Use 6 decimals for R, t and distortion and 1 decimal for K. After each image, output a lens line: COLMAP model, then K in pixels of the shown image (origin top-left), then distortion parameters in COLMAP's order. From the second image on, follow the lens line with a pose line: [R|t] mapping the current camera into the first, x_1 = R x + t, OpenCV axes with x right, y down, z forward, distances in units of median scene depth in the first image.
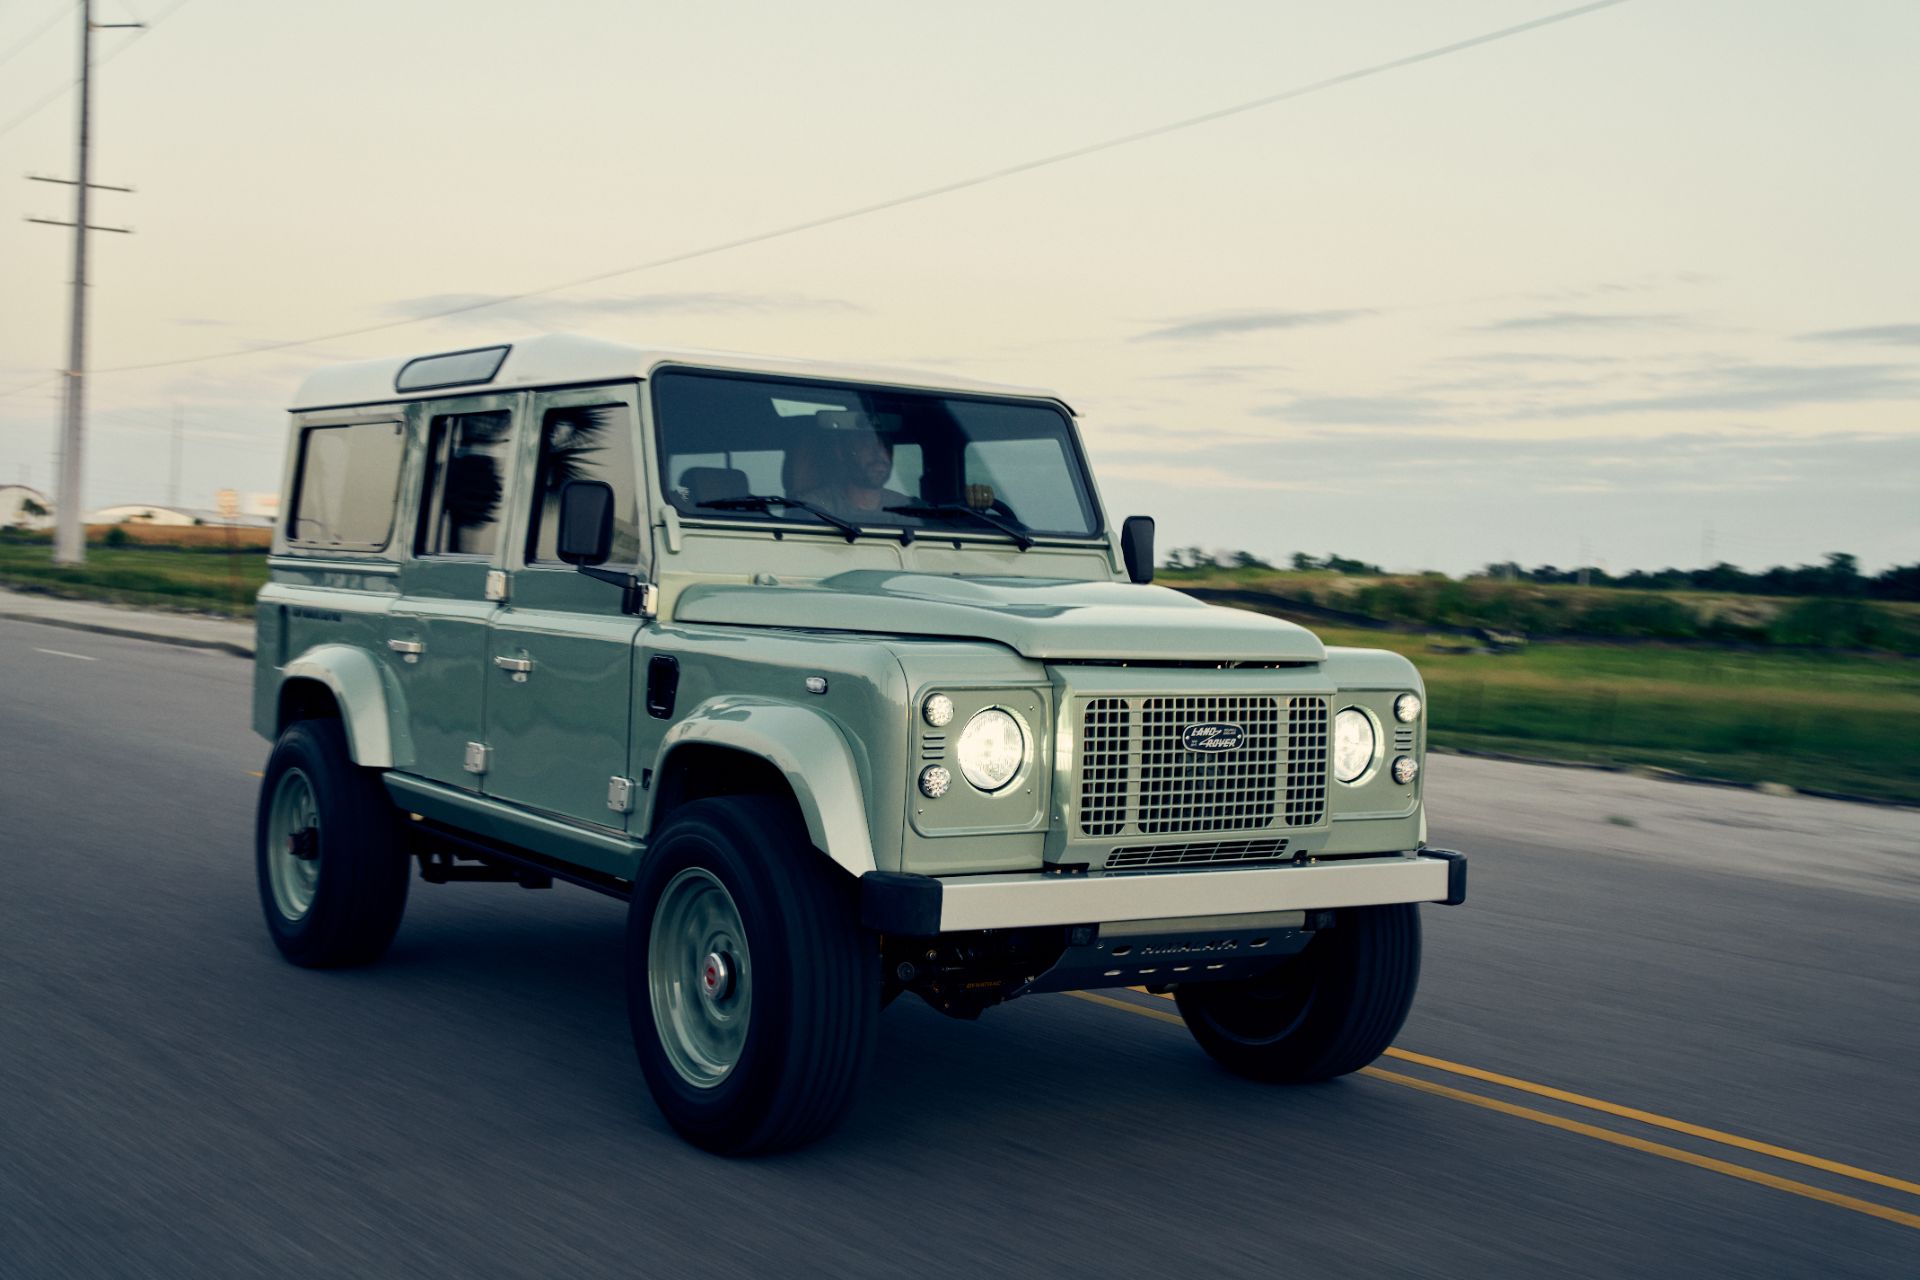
lens RADIAL K [[2433.5, 0, 960.0], [0, 2433.5, 640.0], [0, 0, 1]] dist [-0.040216, -0.041458]
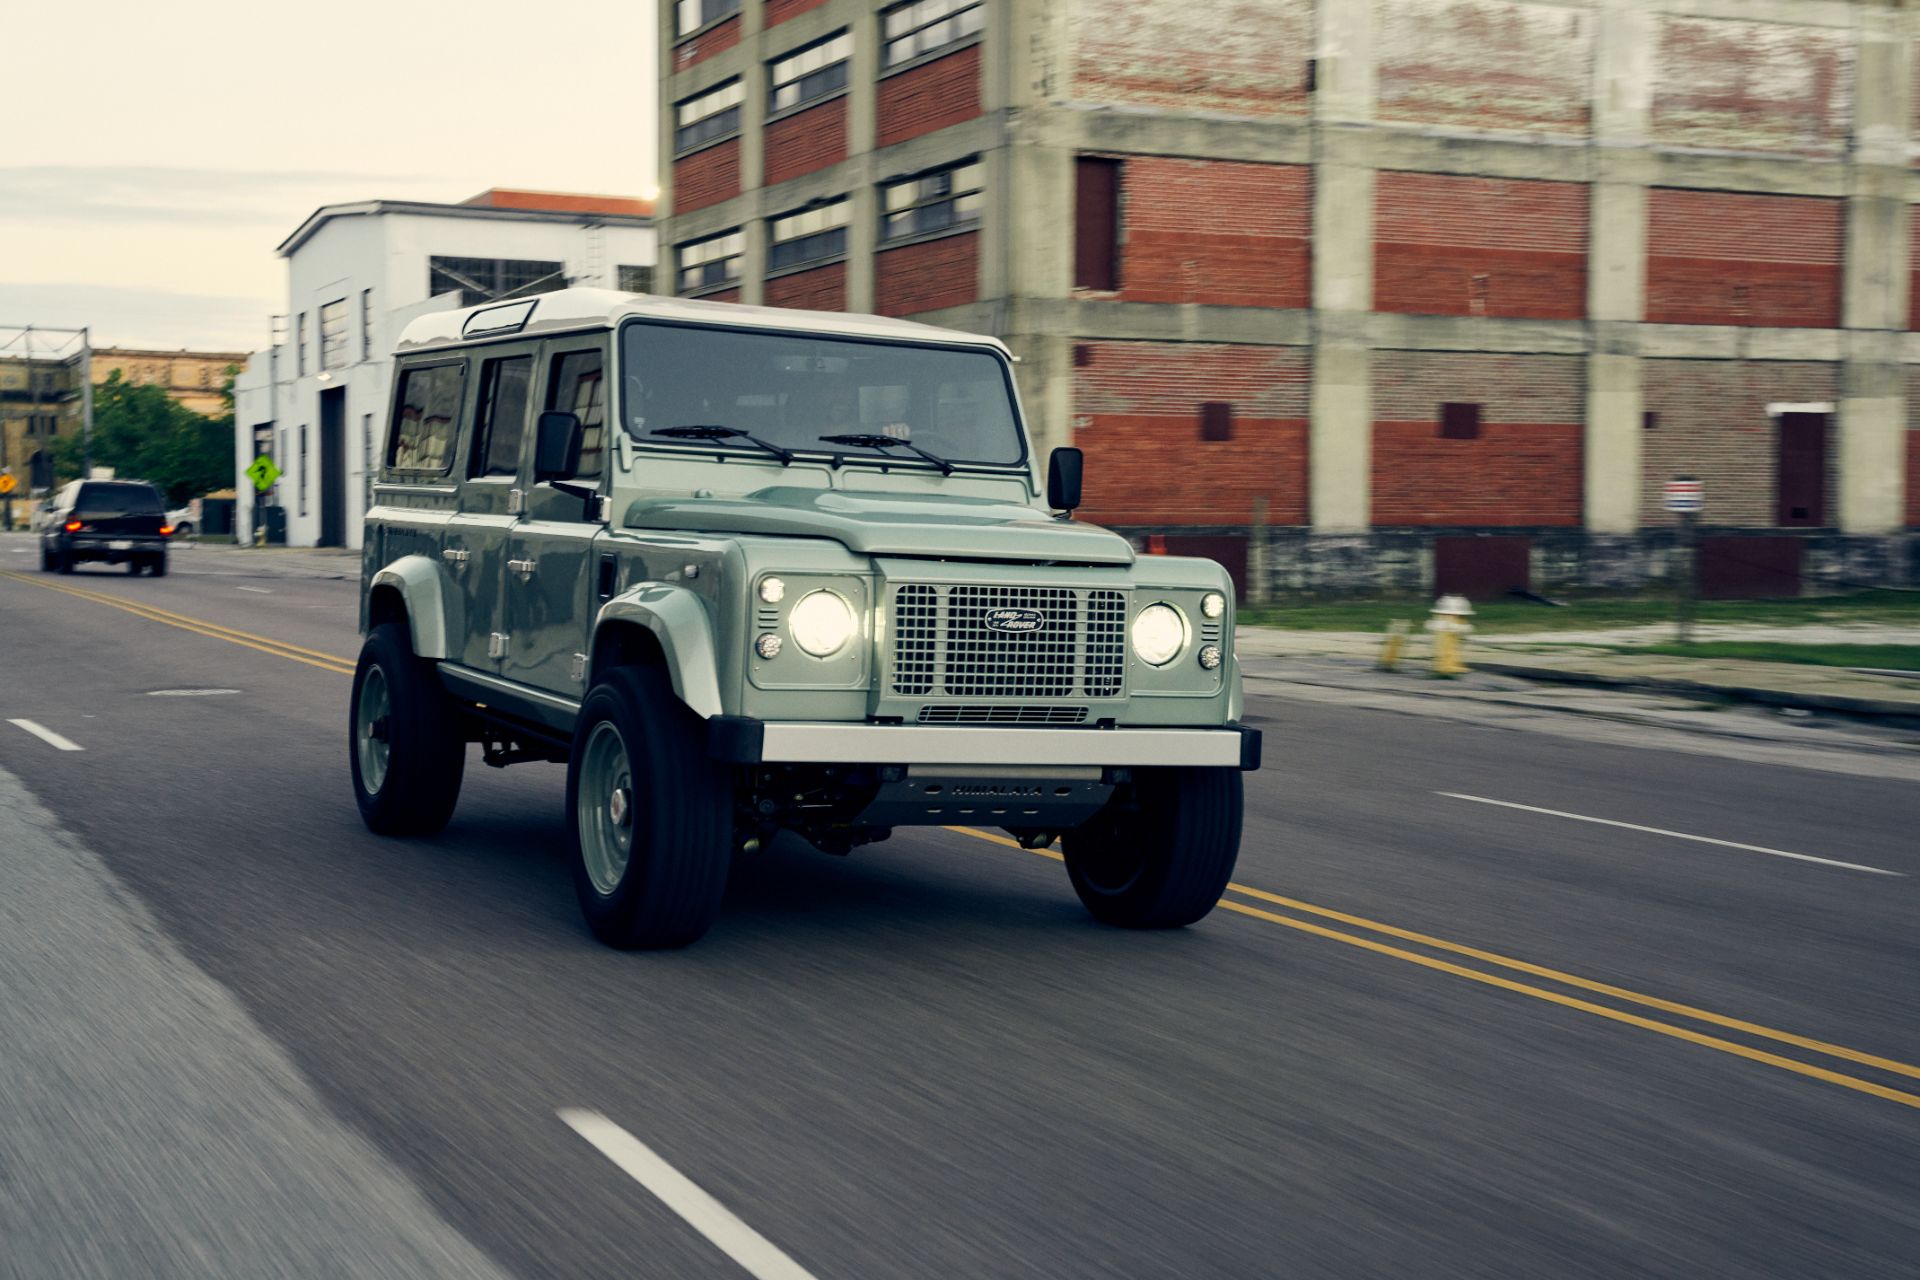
lens RADIAL K [[2856.6, 0, 960.0], [0, 2856.6, 640.0], [0, 0, 1]] dist [-0.033778, -0.022324]
pose [[0.988427, 0.016626, -0.150786, 0.288737], [-0.015958, 0.999857, 0.005640, 0.041426], [0.150858, -0.003168, 0.988550, -0.426270]]
